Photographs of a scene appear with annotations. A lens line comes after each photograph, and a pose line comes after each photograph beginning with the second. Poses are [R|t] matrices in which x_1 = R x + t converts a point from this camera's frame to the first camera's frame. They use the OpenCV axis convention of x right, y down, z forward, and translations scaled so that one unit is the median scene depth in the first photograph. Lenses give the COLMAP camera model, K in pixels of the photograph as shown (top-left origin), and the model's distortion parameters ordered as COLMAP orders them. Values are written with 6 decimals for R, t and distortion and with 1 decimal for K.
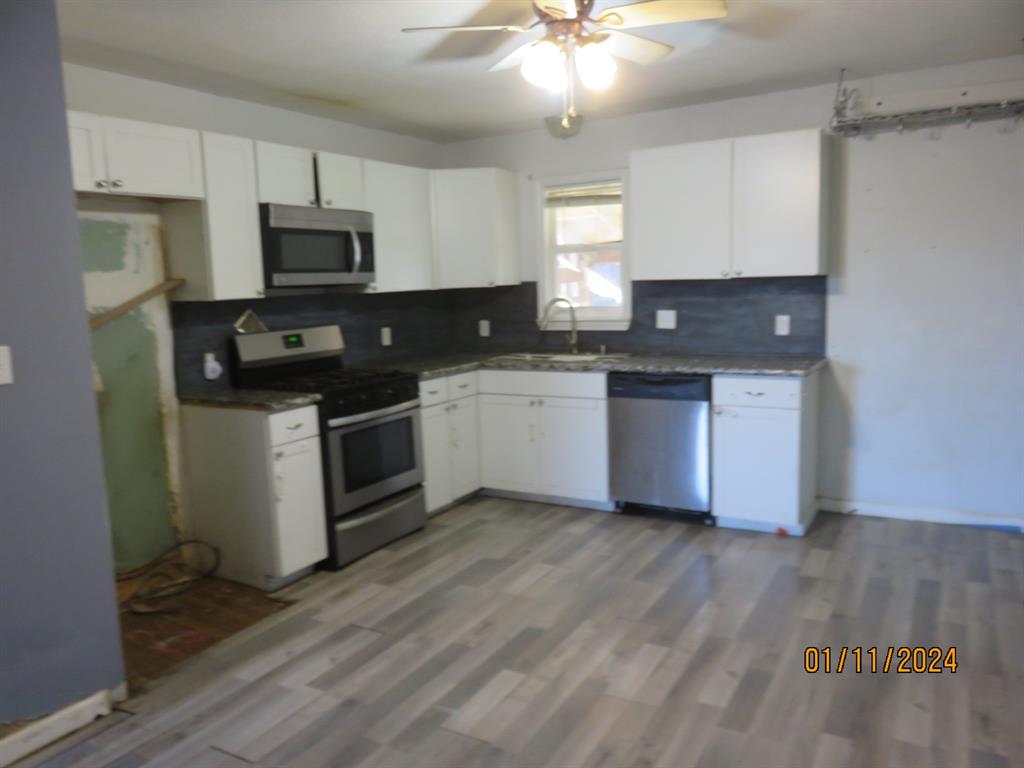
lens RADIAL K [[770.6, 0, 510.4], [0, 770.6, 379.9], [0, 0, 1]] dist [-0.008320, -0.005449]
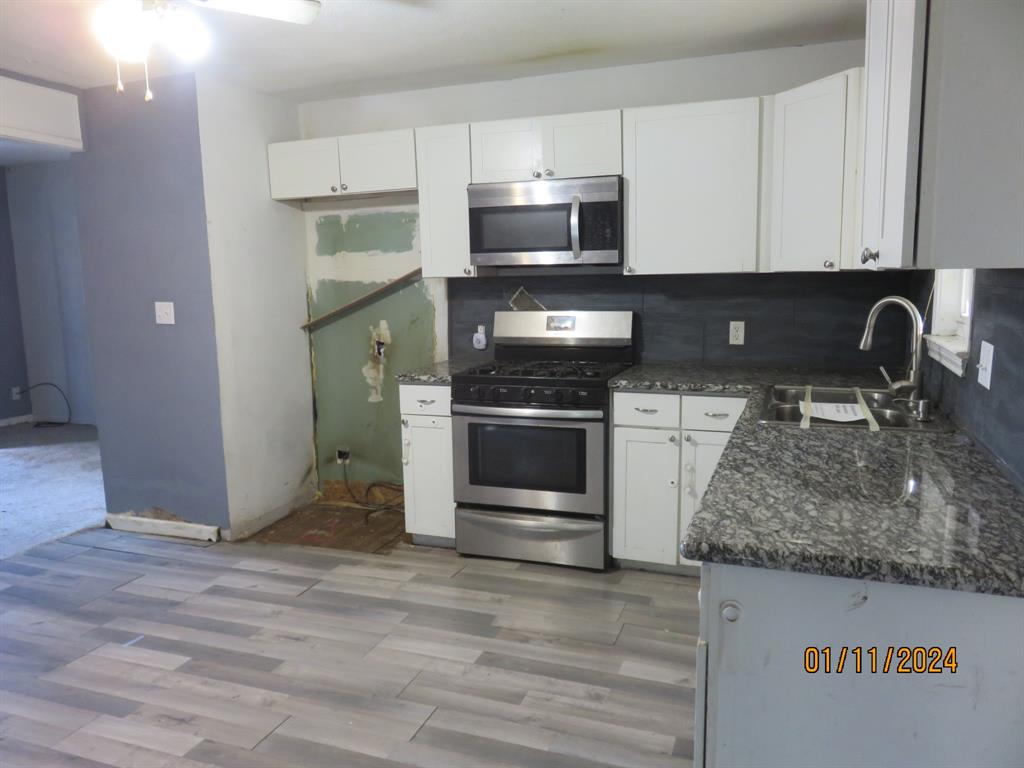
lens RADIAL K [[770.6, 0, 513.9], [0, 770.6, 379.8], [0, 0, 1]] dist [-0.008320, -0.005449]
pose [[0.177459, 0.169995, -0.969335, 0.783852], [-0.113492, 0.981932, 0.151426, -0.146673], [0.977562, 0.083139, 0.193545, 0.946350]]
